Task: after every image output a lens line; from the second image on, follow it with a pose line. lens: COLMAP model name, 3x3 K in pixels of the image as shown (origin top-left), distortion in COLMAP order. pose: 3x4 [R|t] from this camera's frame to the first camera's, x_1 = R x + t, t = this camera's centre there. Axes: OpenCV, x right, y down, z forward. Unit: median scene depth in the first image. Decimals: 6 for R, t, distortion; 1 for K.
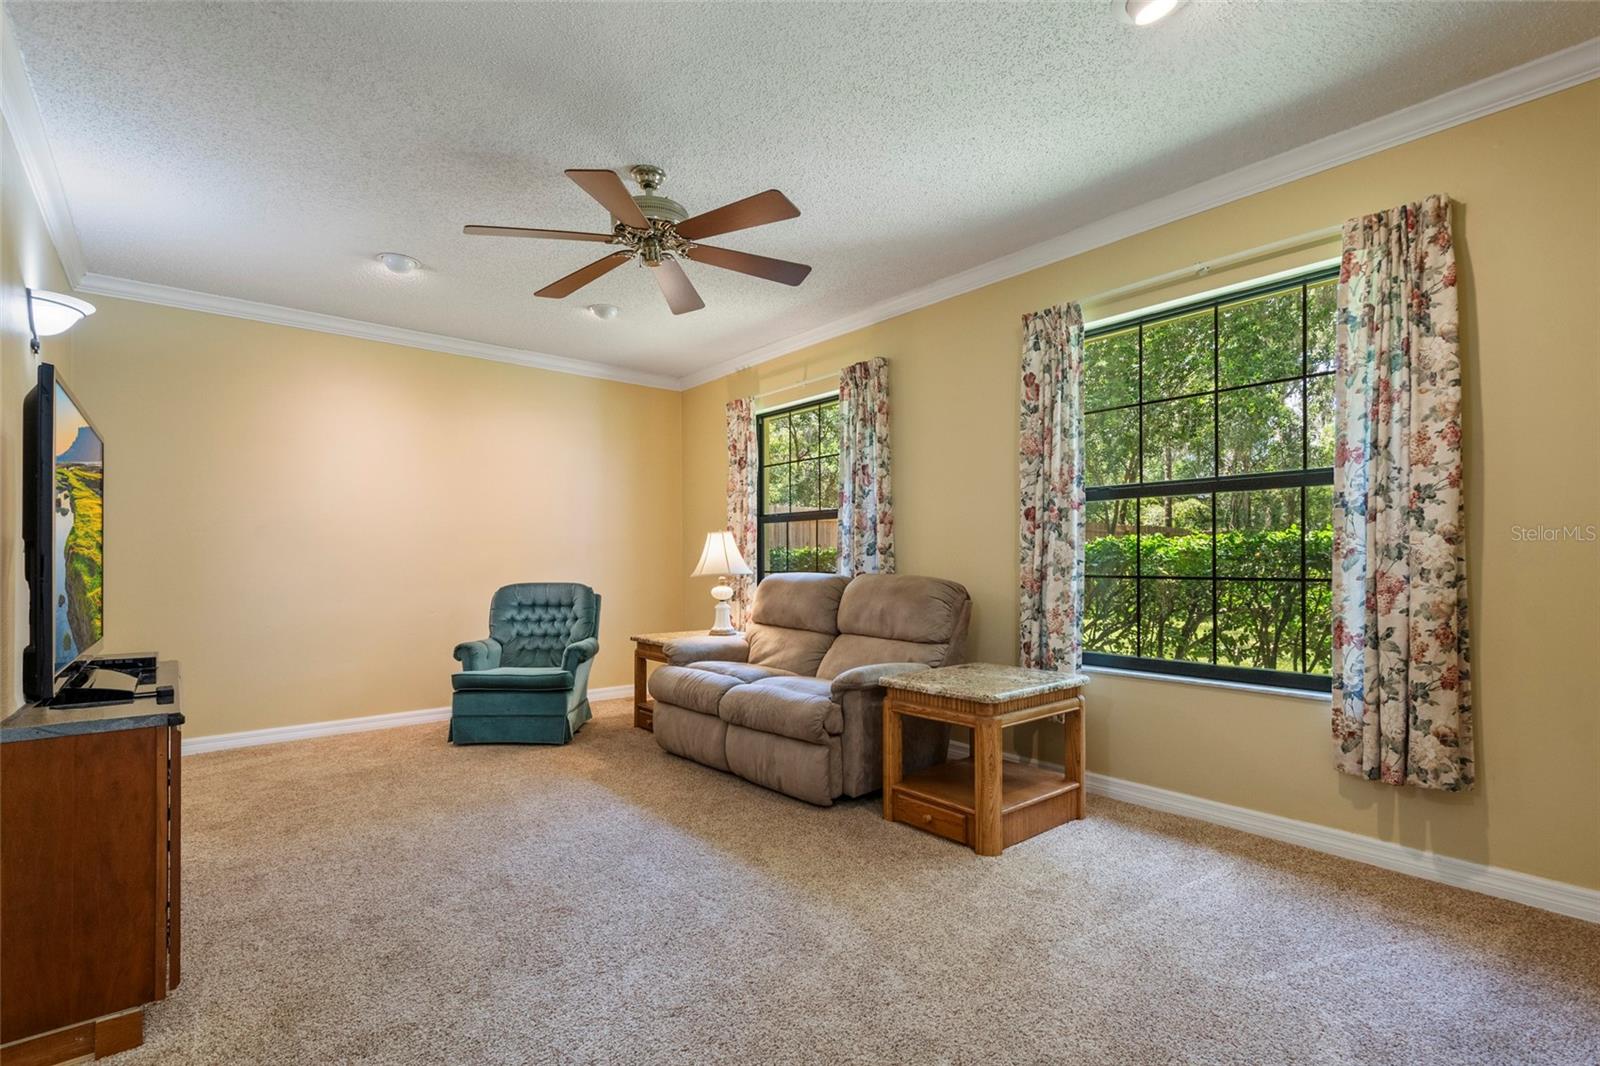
lens RADIAL K [[749.7, 0, 802.5], [0, 749.7, 556.2], [0, 0, 1]] dist [0.016731, -0.010166]
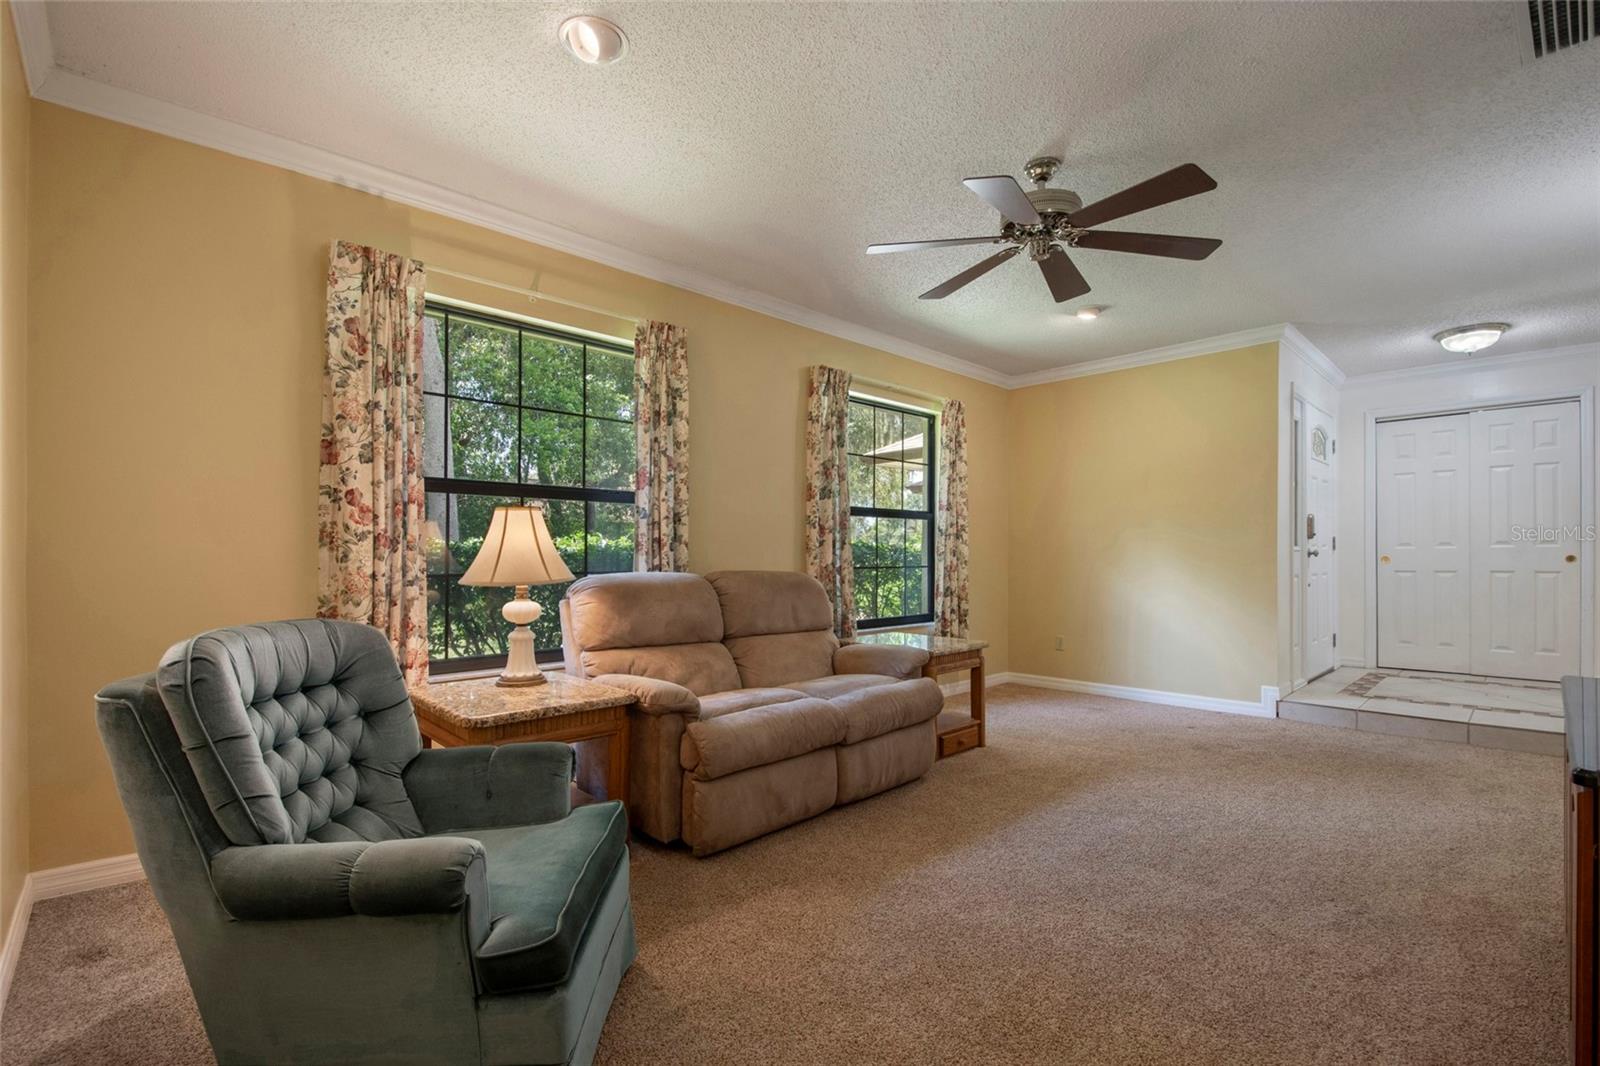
lens RADIAL K [[712.3, 0, 801.7], [0, 712.3, 577.0], [0, 0, 1]] dist [0.009257, -0.000079]
pose [[-0.040153, -0.021889, 0.998954, -0.845604], [-0.007542, 0.999738, 0.021603, 0.009421], [-0.999165, -0.006667, -0.040308, 1.014126]]
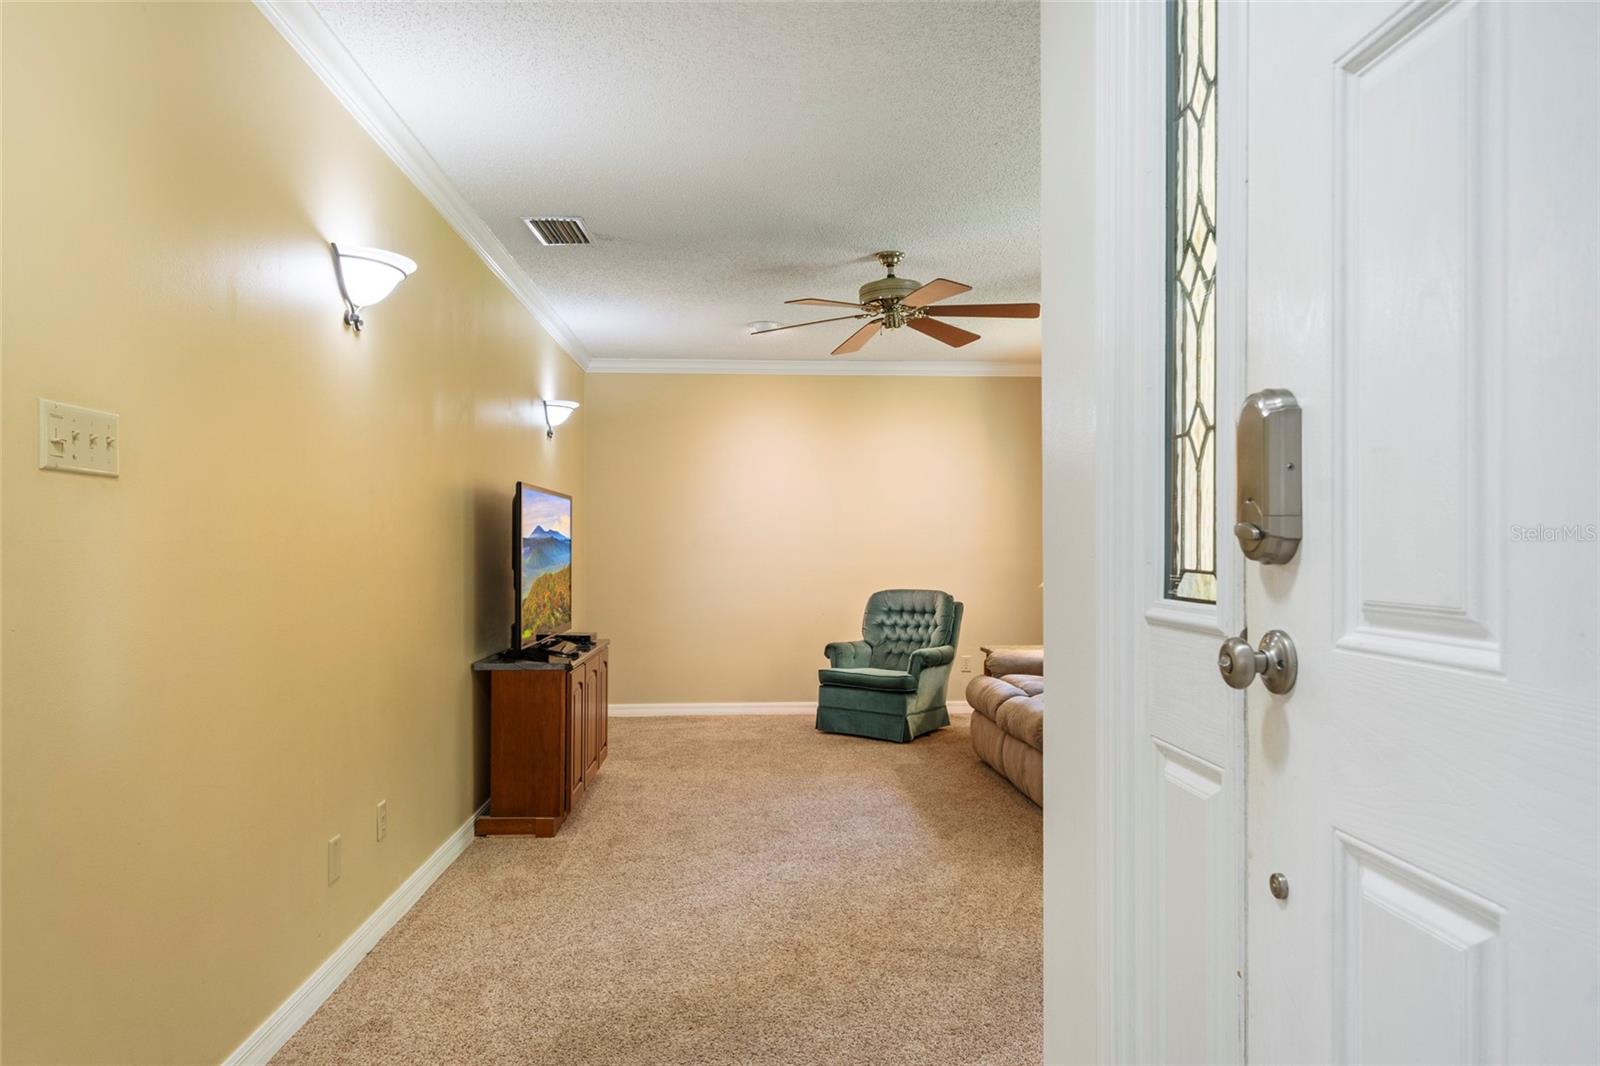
lens RADIAL K [[1044.4, 0, 800.0], [0, 1044.4, 533.0], [0, 0, 1]] dist [-0.005552, -0.003421]
pose [[0.803092, -0.005497, -0.595830, 0.498603], [0.000447, 0.999963, -0.008623, -0.038516], [0.595856, 0.006659, 0.803064, -0.310910]]
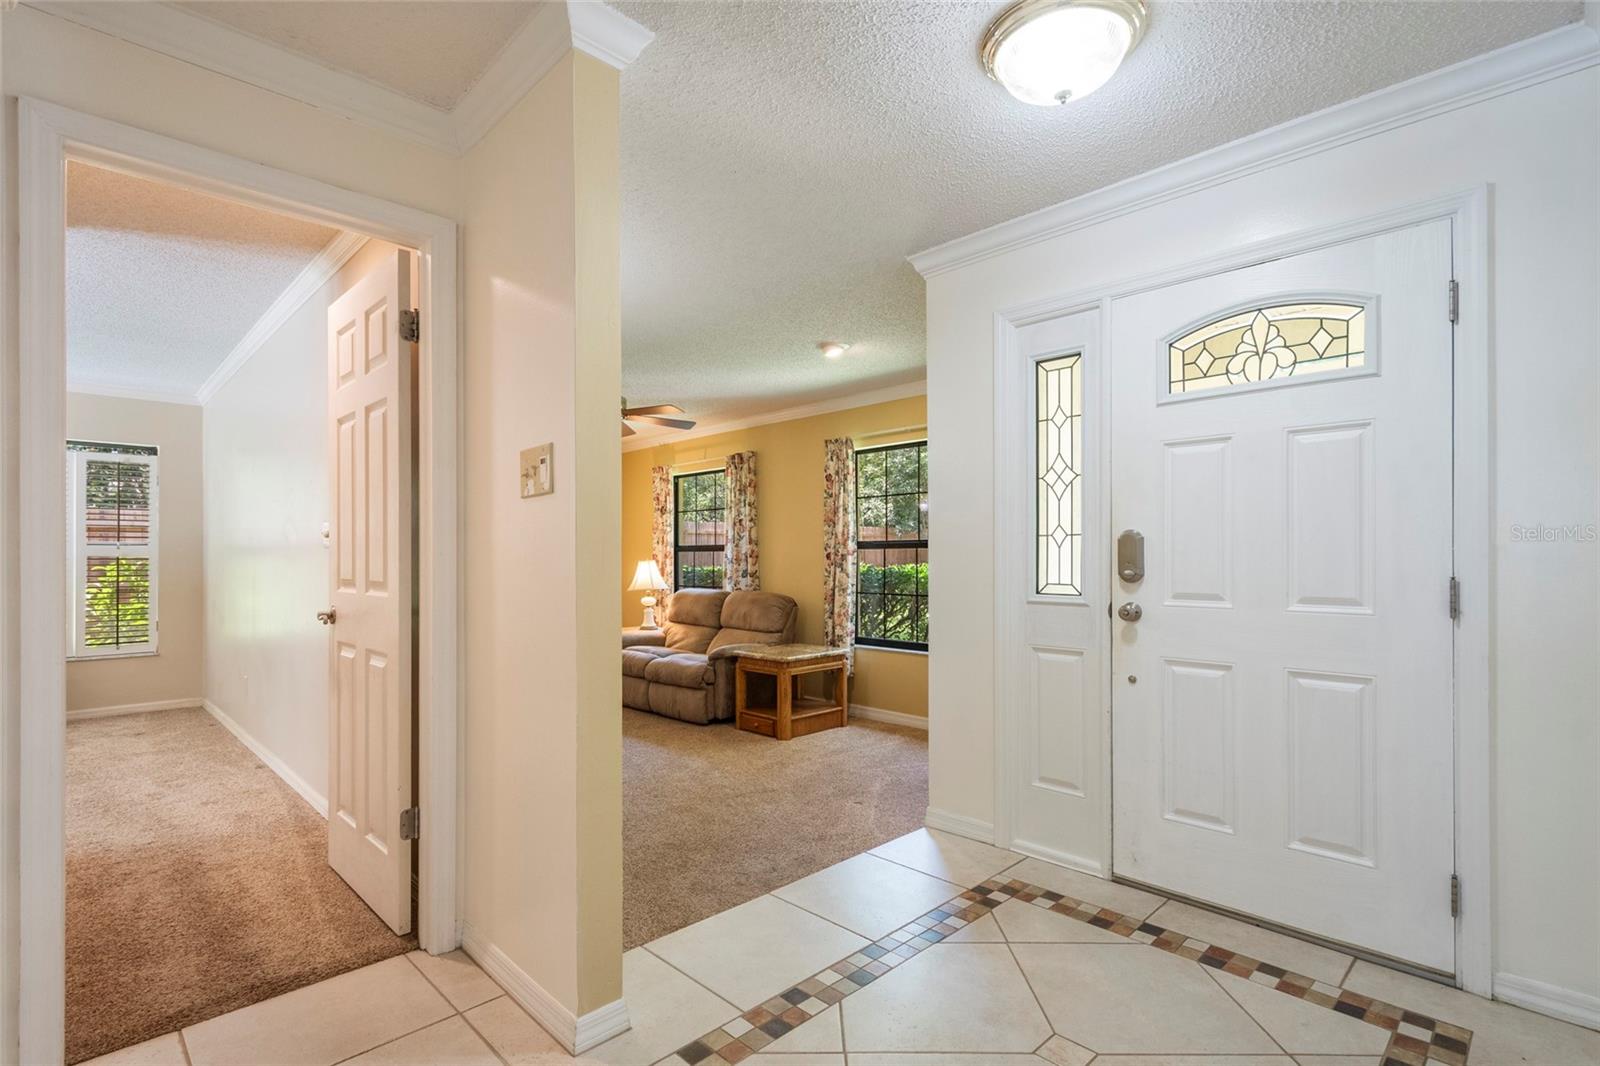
lens RADIAL K [[749.7, 0, 802.5], [0, 749.7, 556.2], [0, 0, 1]] dist [0.016731, -0.010166]
pose [[0.996652, -0.001569, 0.081748, 0.096190], [0.001260, 0.999992, 0.003837, -0.058513], [-0.081753, -0.003722, 0.996646, -0.646246]]
